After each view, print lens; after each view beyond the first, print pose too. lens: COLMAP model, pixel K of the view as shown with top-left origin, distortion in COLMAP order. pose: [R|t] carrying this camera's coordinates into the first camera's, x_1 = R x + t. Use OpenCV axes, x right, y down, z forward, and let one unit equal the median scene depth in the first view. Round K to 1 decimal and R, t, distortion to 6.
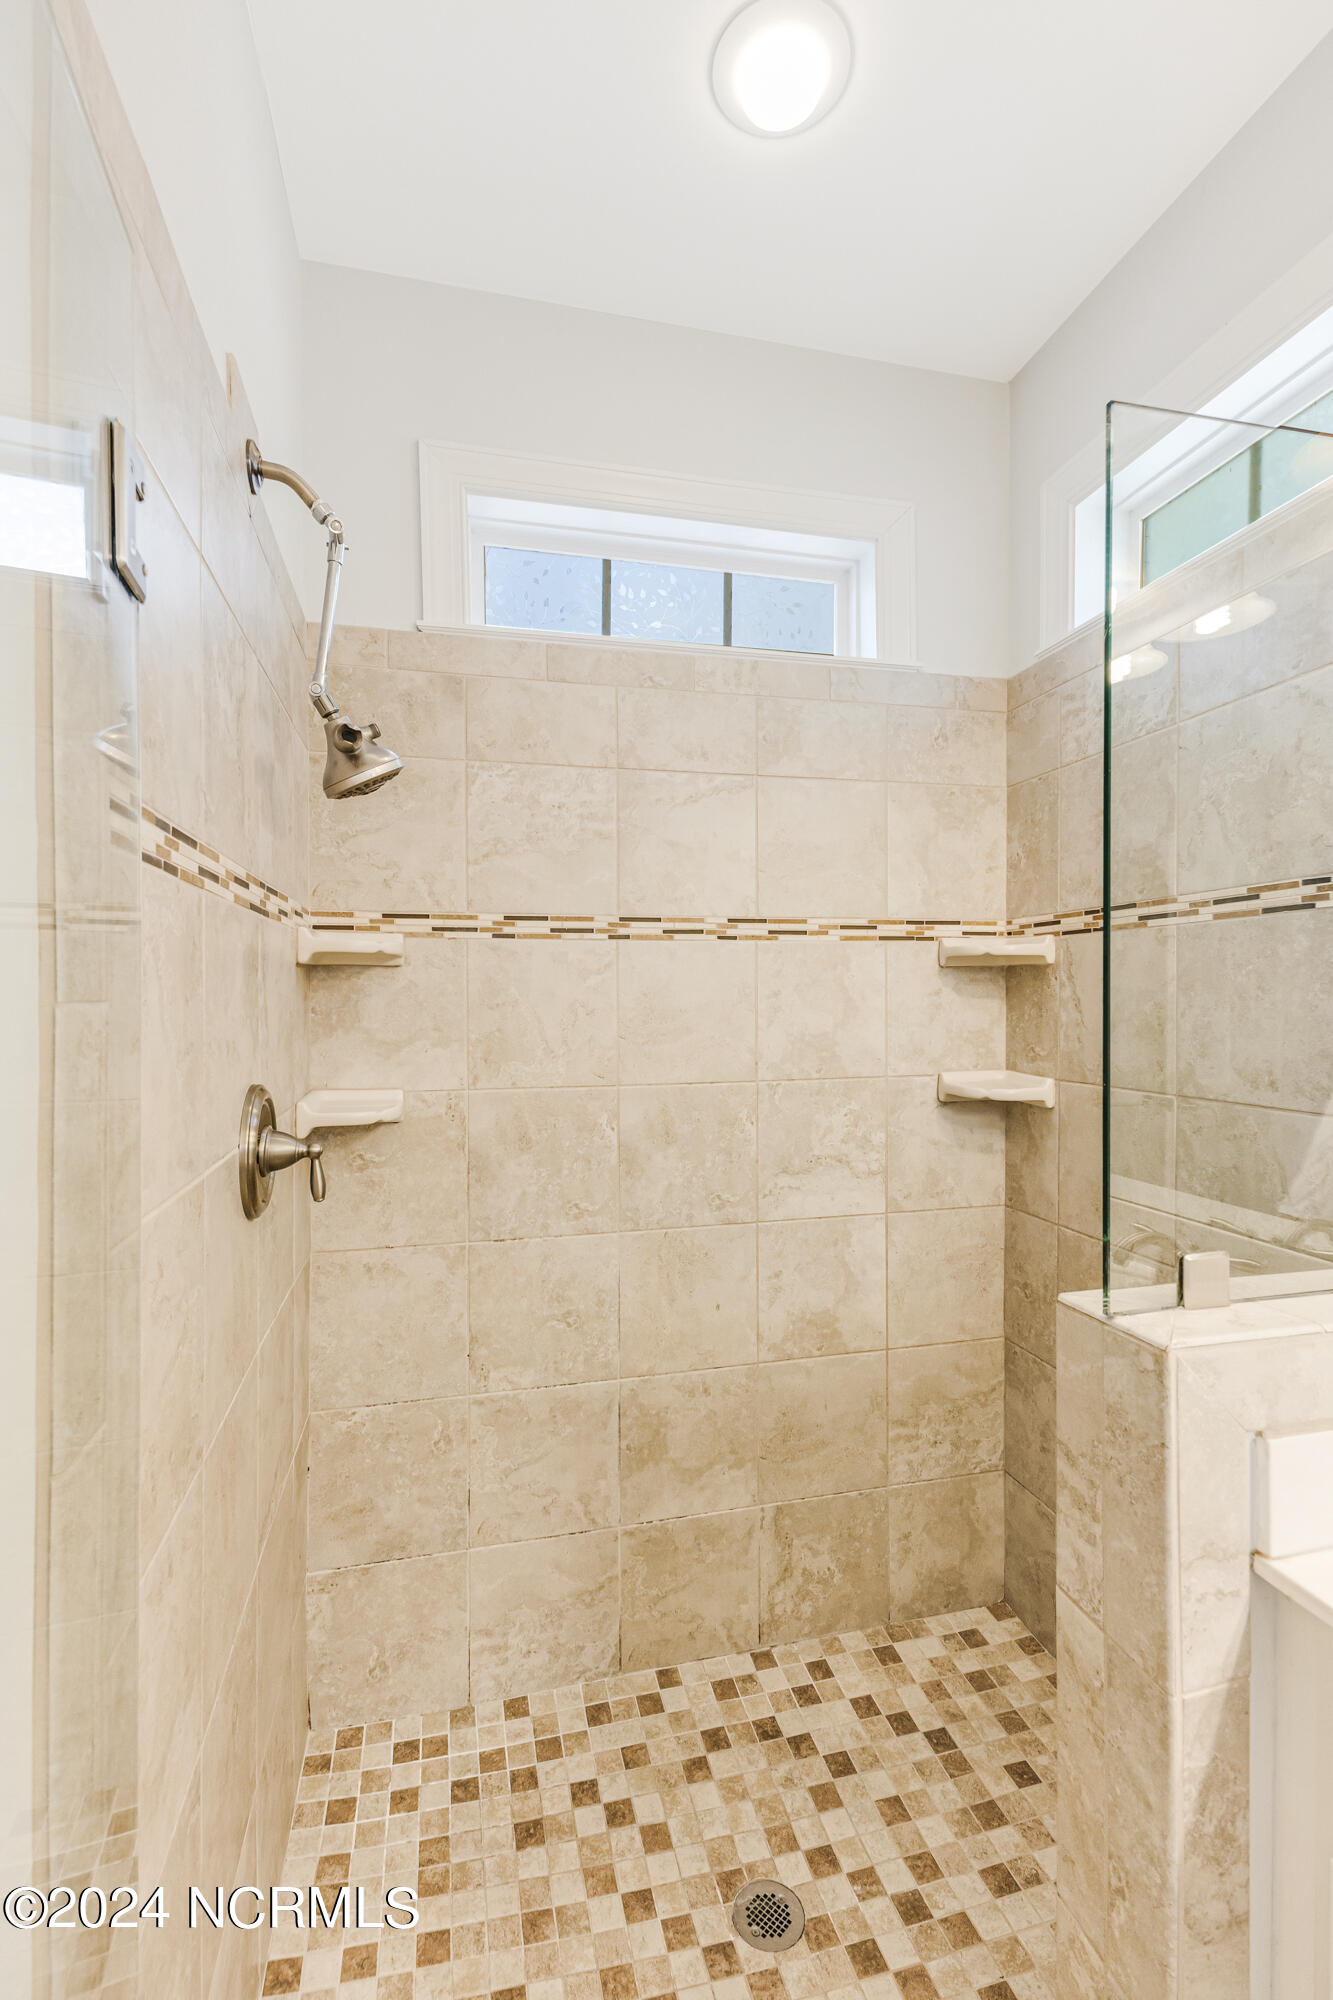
lens RADIAL K [[885.2, 0, 664.4], [0, 885.2, 1005.9], [0, 0, 1]] dist [0.011708, -0.005538]
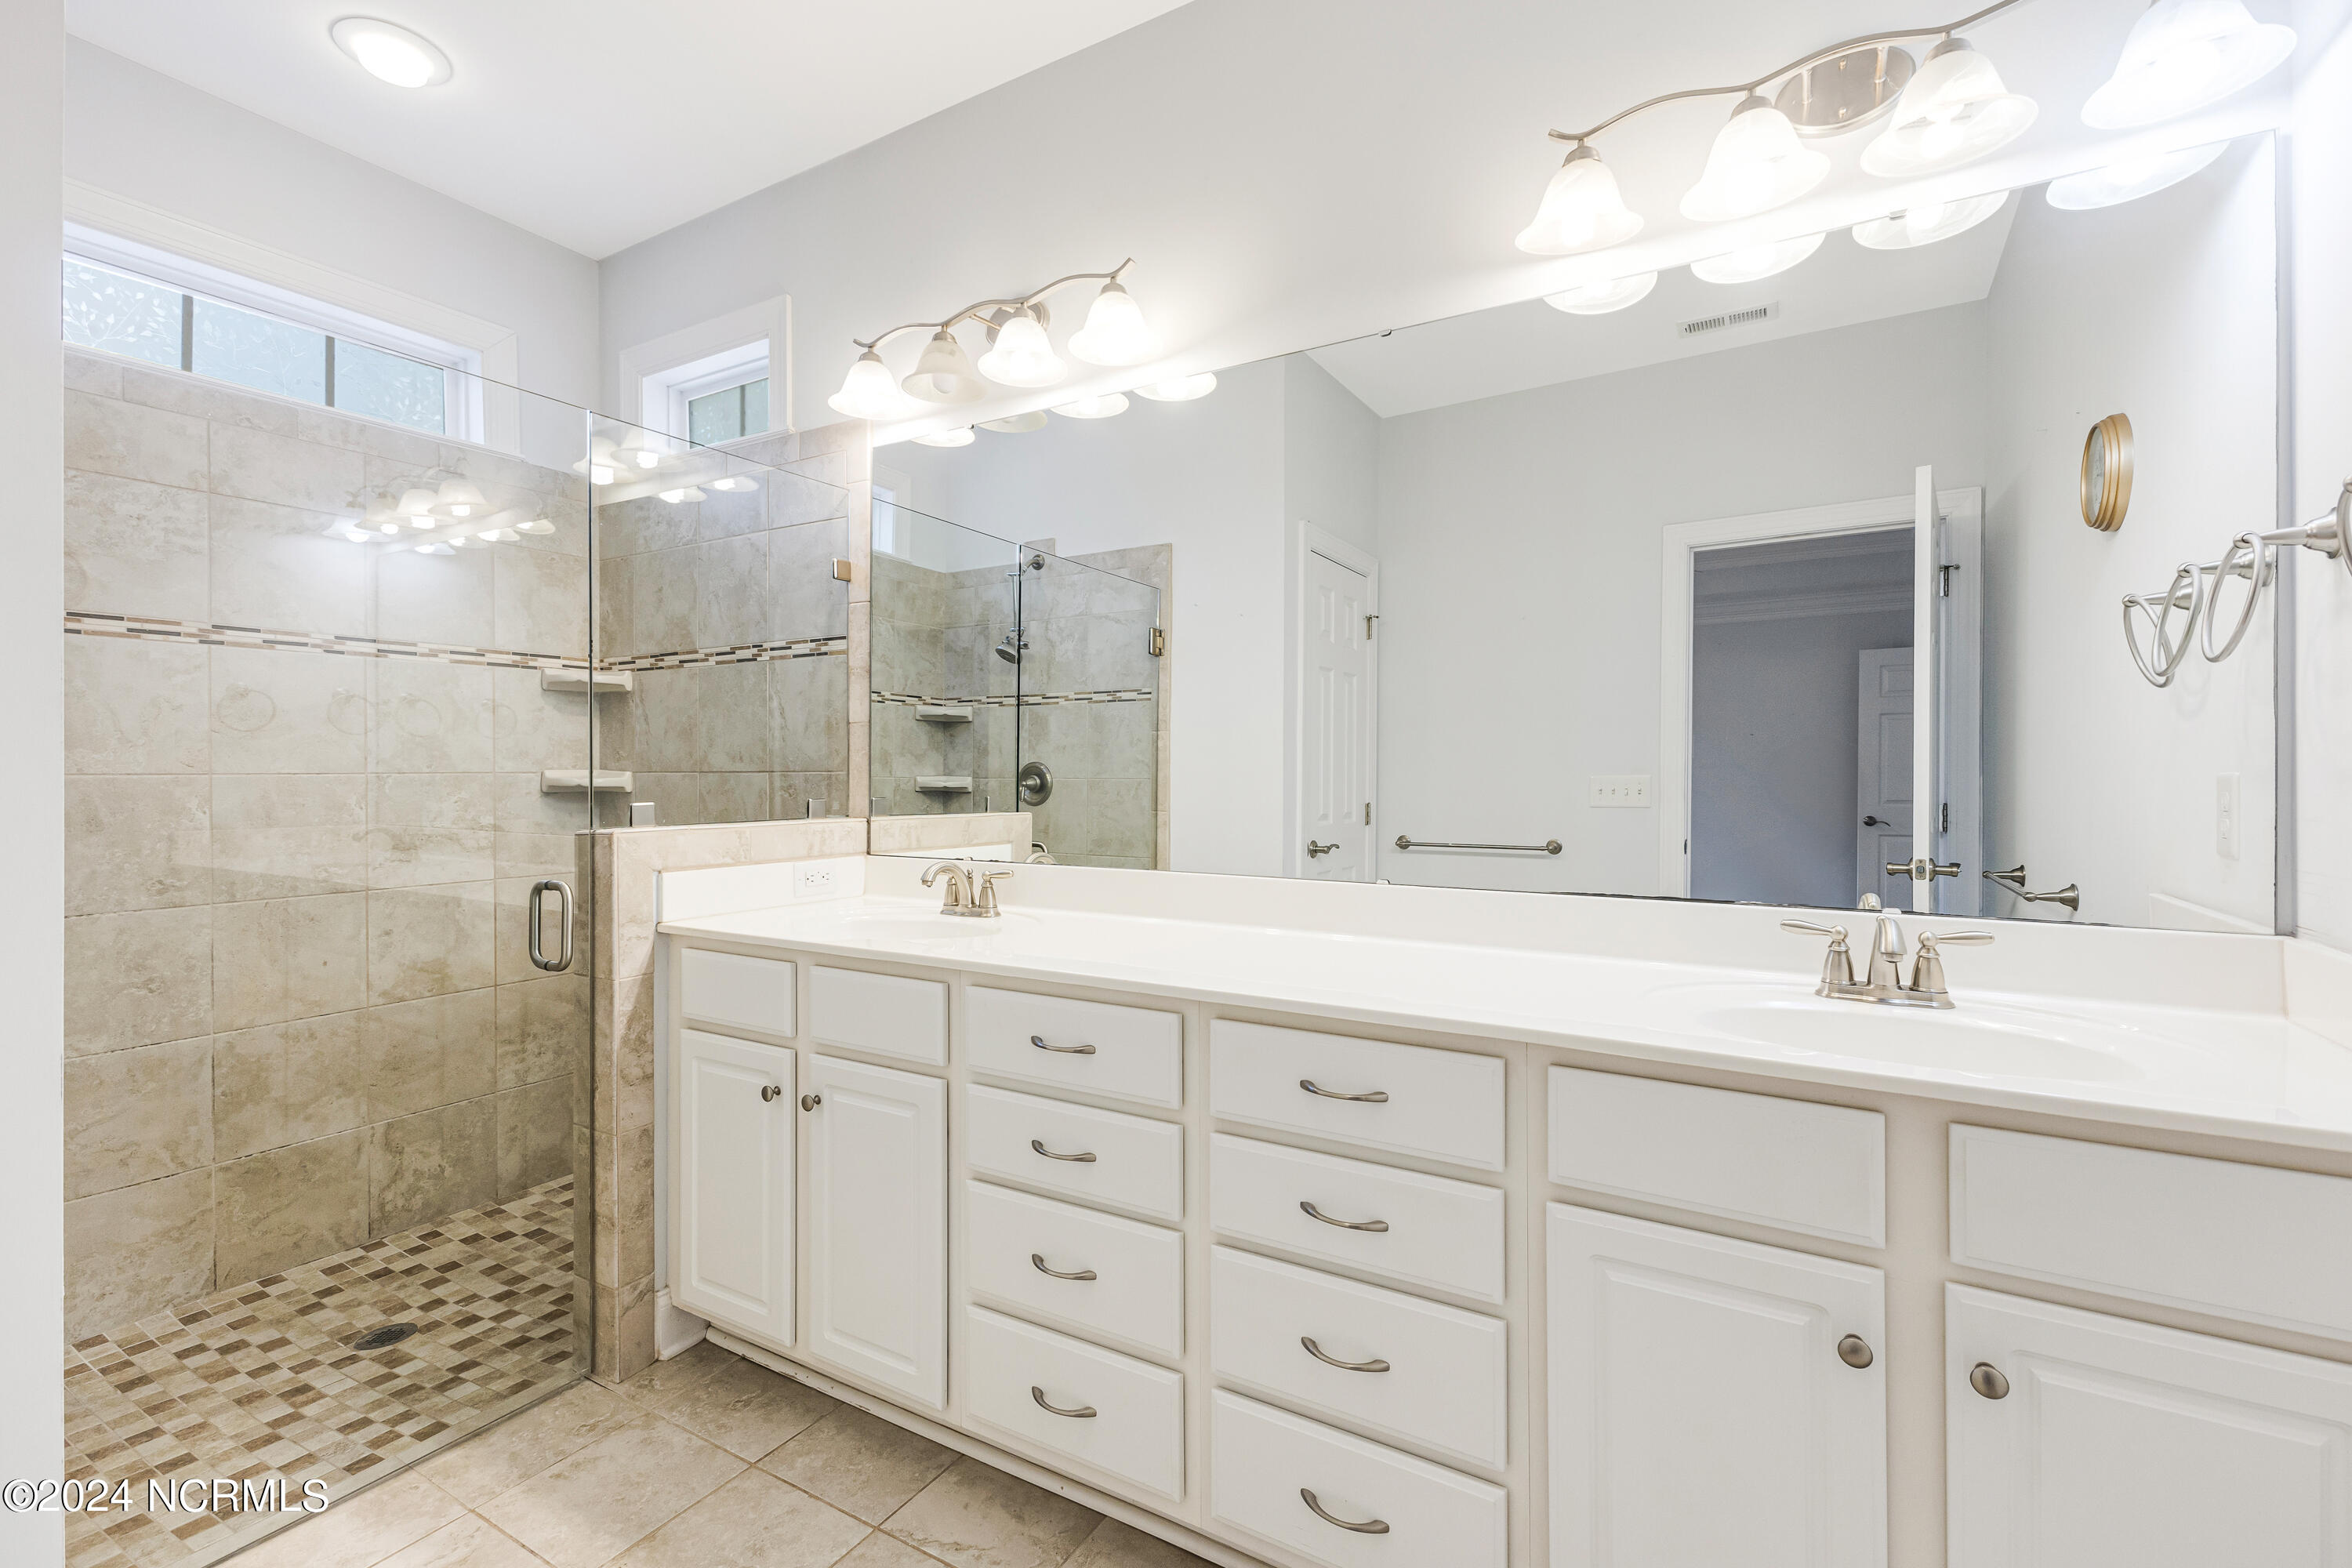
lens RADIAL K [[1041.0, 0, 1195.3], [0, 1041.0, 786.0], [0, 0, 1]] dist [0.011708, -0.005538]
pose [[0.693239, -0.002264, 0.720705, -0.144877], [0.003338, 0.999994, -0.000070, 0.109901], [-0.720700, 0.002454, 0.693242, -0.828978]]
